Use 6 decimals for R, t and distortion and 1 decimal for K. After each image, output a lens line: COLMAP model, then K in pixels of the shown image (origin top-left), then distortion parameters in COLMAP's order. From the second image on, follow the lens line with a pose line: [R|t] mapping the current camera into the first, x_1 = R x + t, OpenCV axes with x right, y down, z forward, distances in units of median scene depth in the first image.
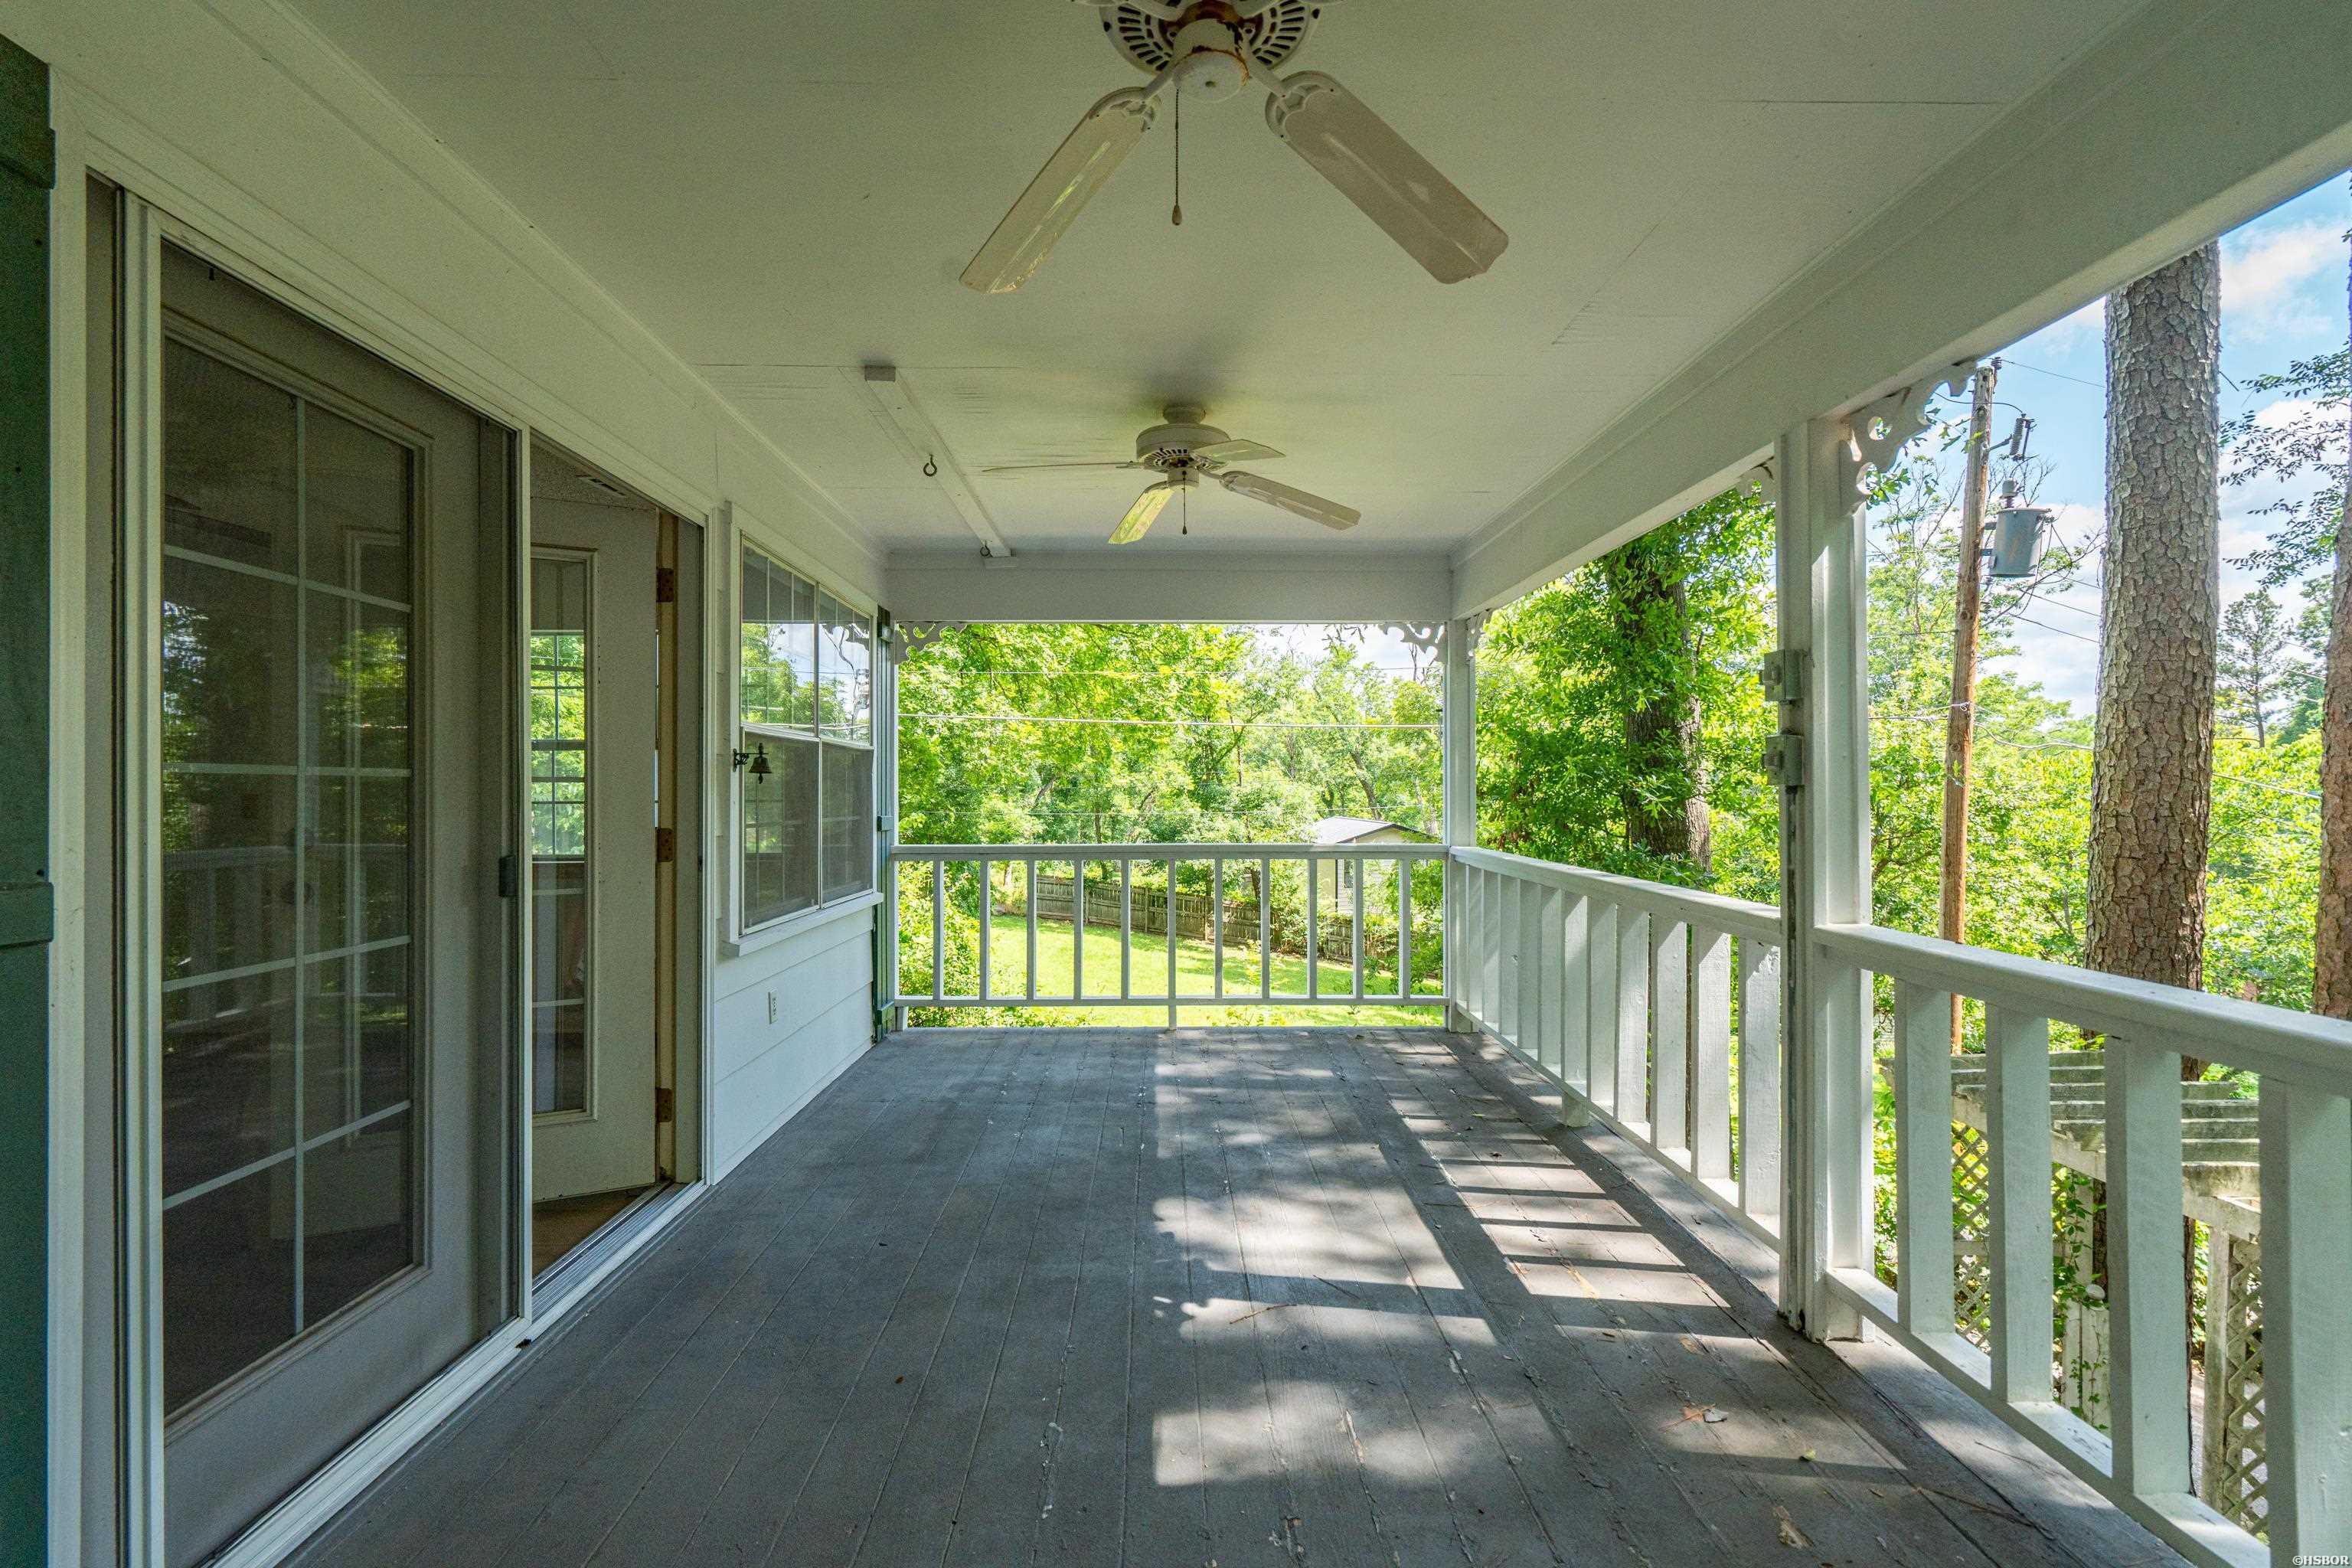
lens RADIAL K [[1078.7, 0, 1176.0], [0, 1078.7, 784.0], [0, 0, 1]] dist [-0.001415, 0.000881]
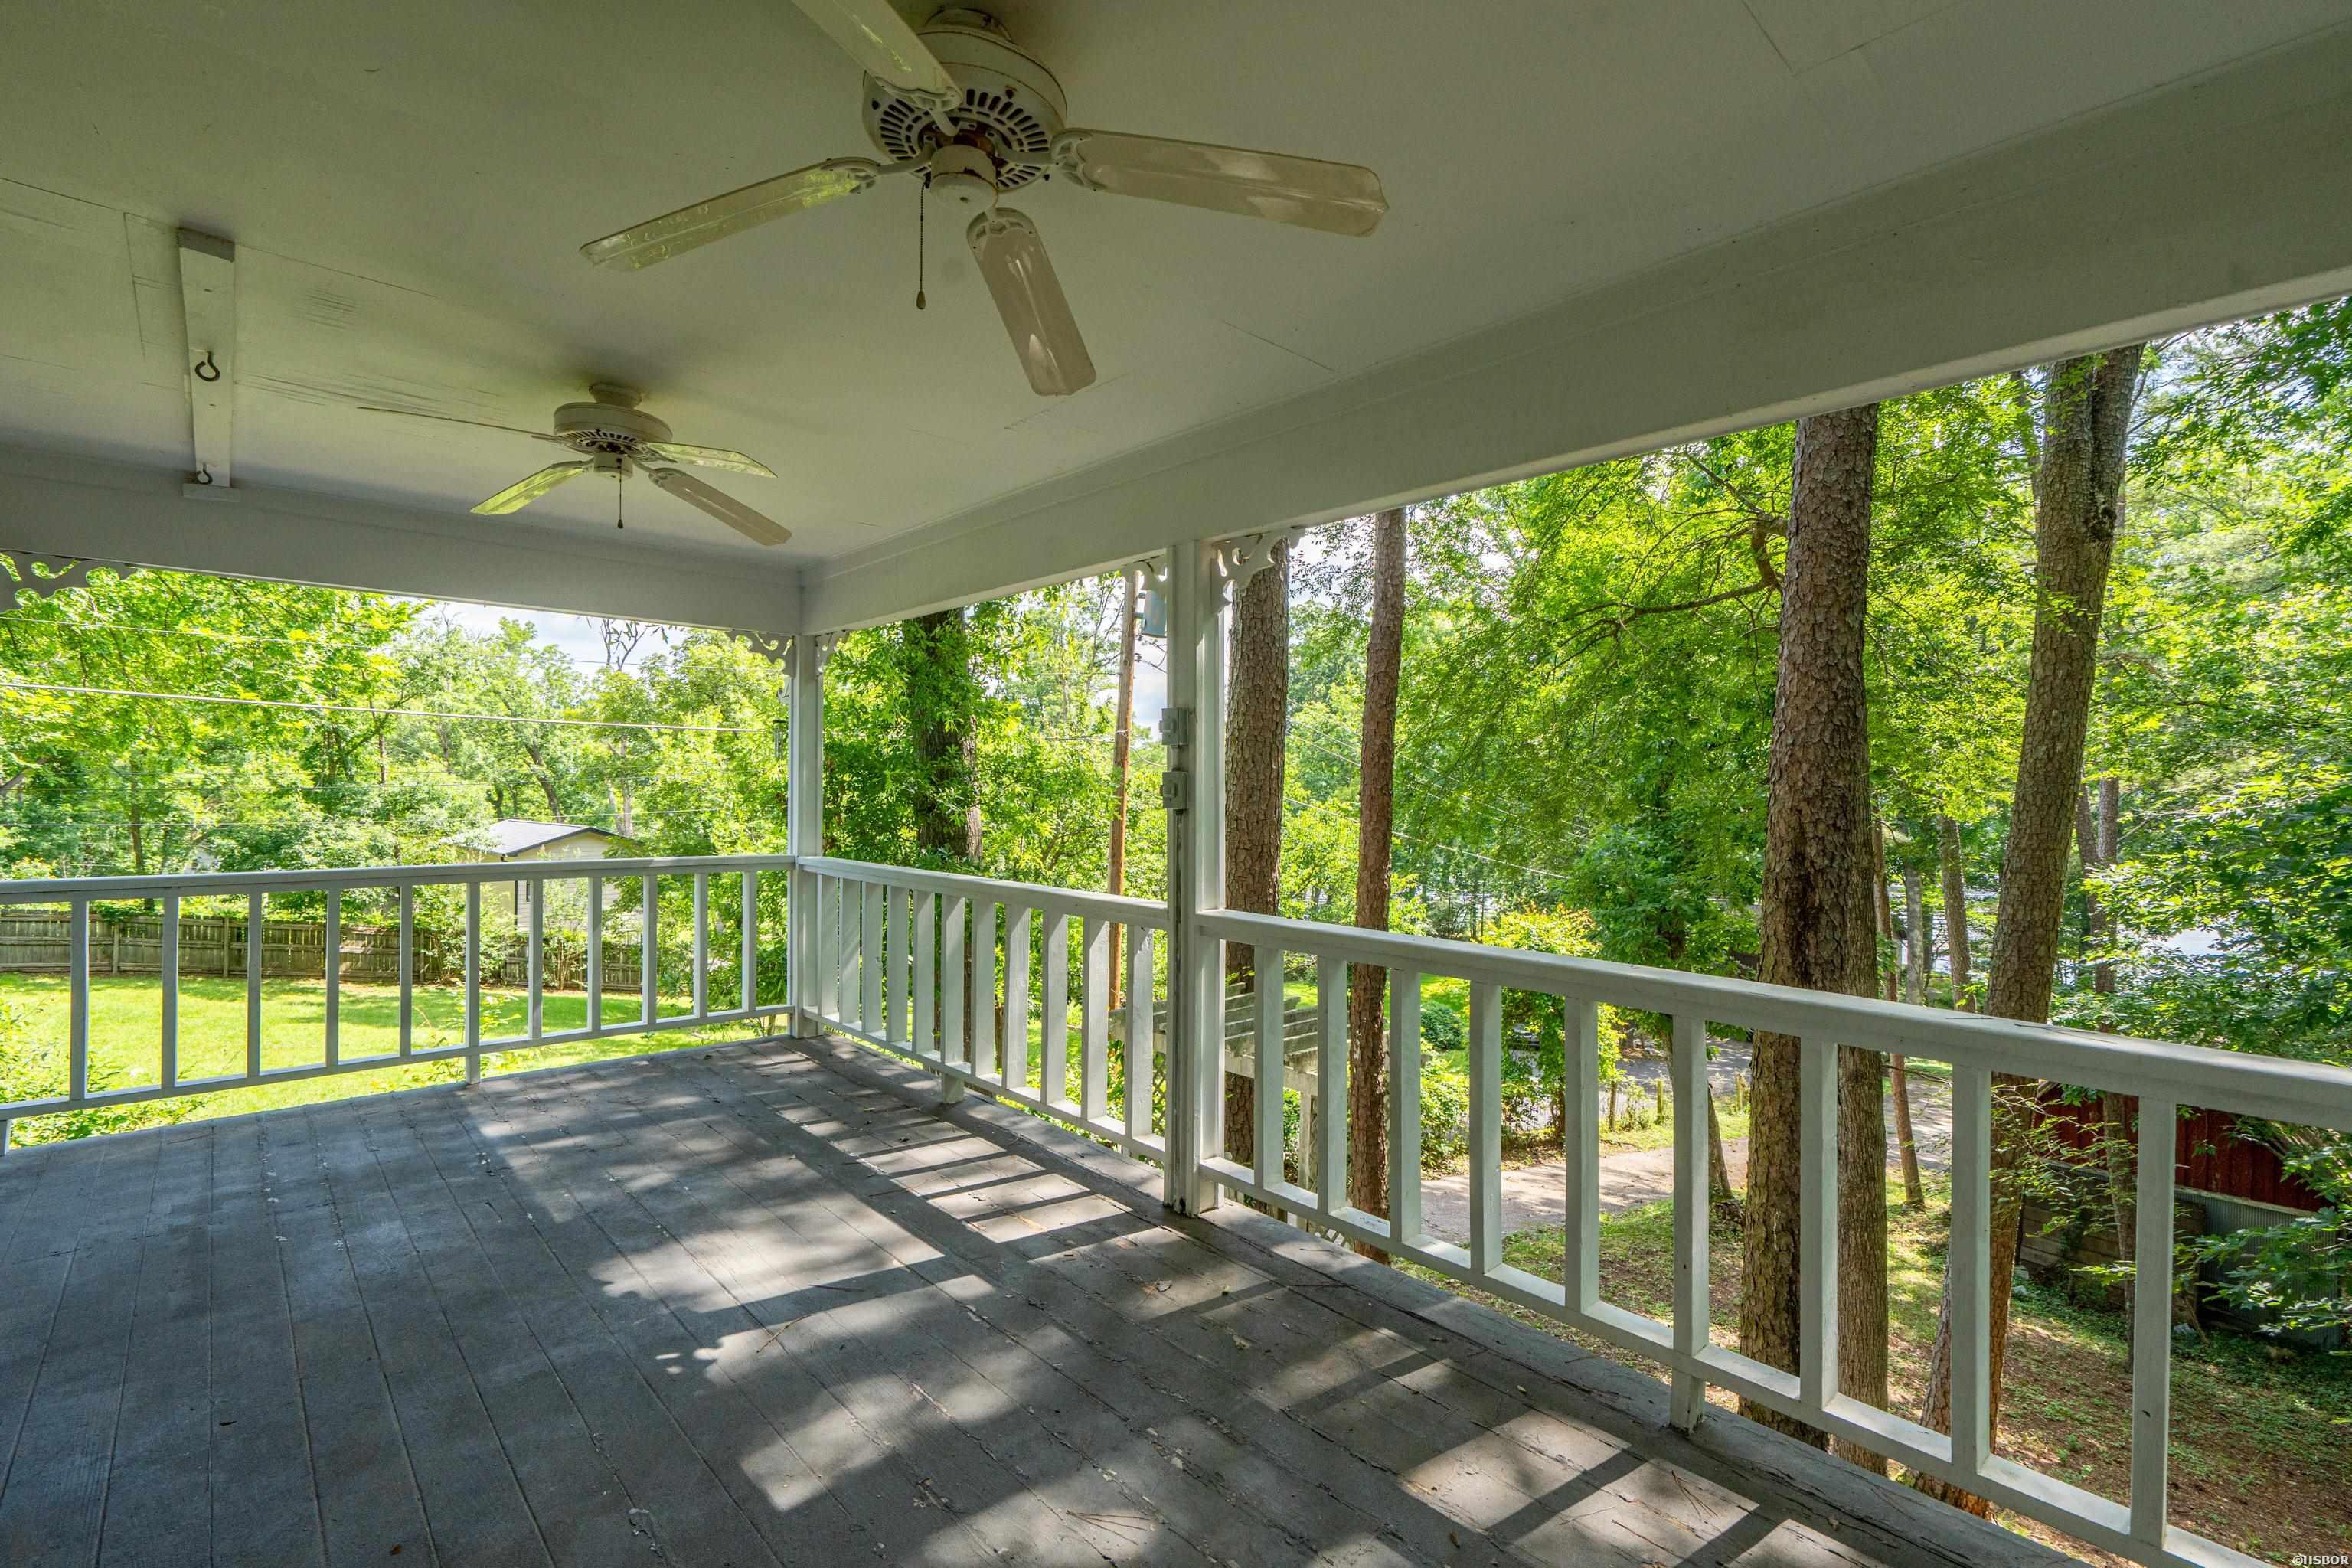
lens RADIAL K [[1078.7, 0, 1176.0], [0, 1078.7, 784.0], [0, 0, 1]] dist [-0.001415, 0.000881]
pose [[0.737068, 0.013161, 0.675690, -0.241239], [-0.014405, 0.999889, -0.003763, -0.017385], [-0.675665, -0.006960, 0.737176, 0.008598]]
